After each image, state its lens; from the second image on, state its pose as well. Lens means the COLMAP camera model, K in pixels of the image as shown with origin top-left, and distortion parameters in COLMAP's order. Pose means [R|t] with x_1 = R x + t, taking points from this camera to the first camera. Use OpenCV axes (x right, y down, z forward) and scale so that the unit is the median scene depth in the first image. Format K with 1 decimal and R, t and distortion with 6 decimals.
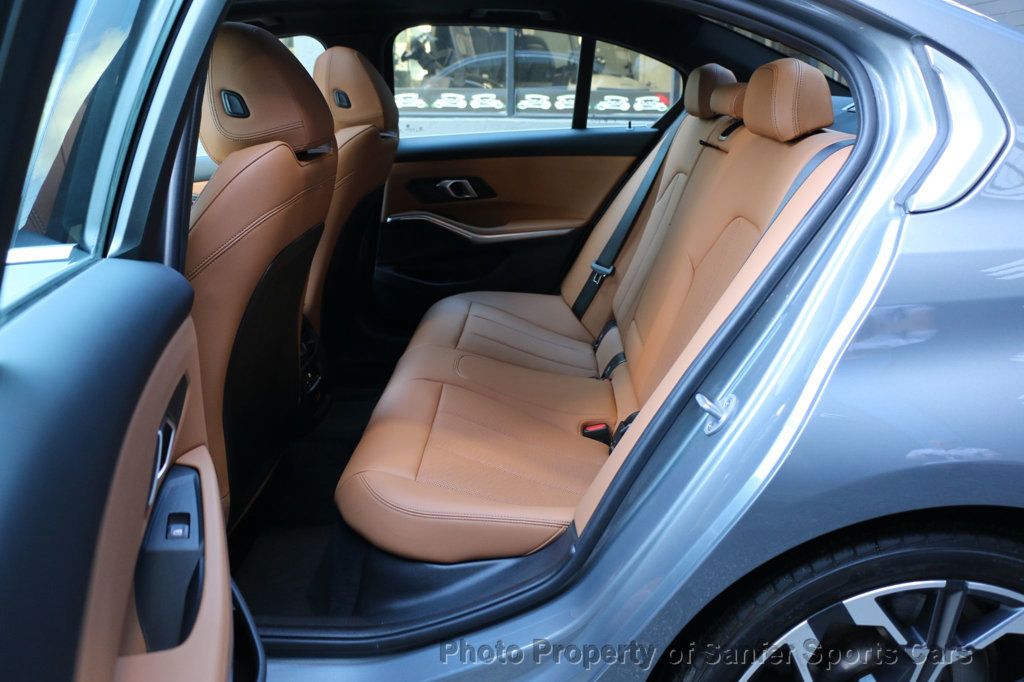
lens RADIAL K [[831.9, 0, 512.0], [0, 831.9, 341.0], [0, 0, 1]] dist [-0.181863, 0.161466]
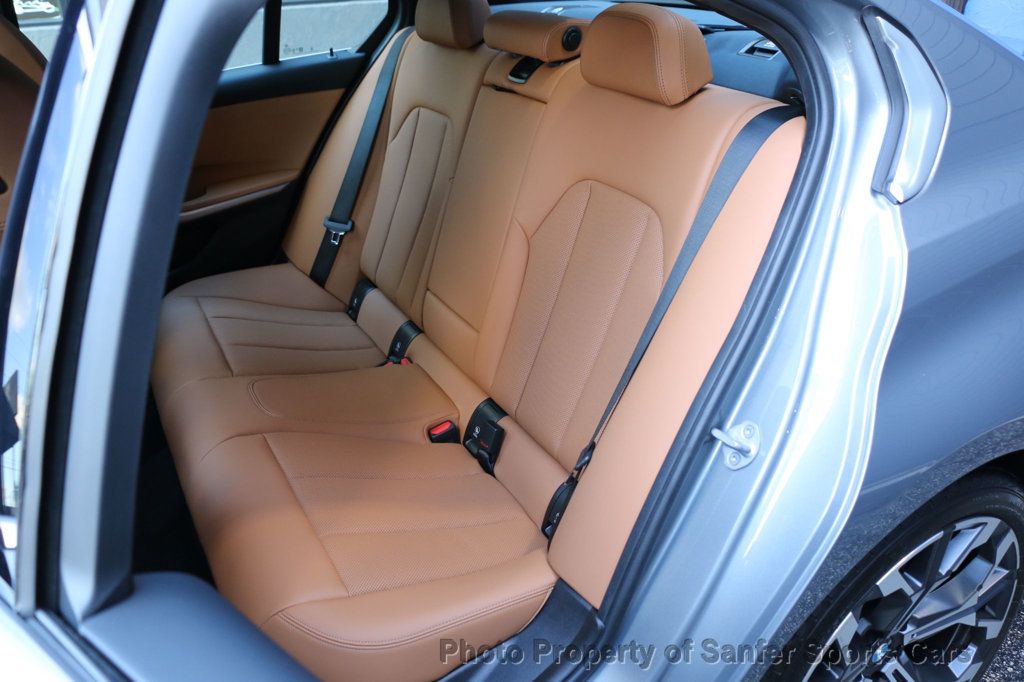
lens RADIAL K [[831.9, 0, 512.0], [0, 831.9, 341.0], [0, 0, 1]] dist [-0.181863, 0.161466]
pose [[0.852716, -0.261689, 0.452100, -0.159088], [0.184191, 0.960508, 0.208563, -0.118101], [-0.488825, -0.094572, 0.867241, 0.151101]]
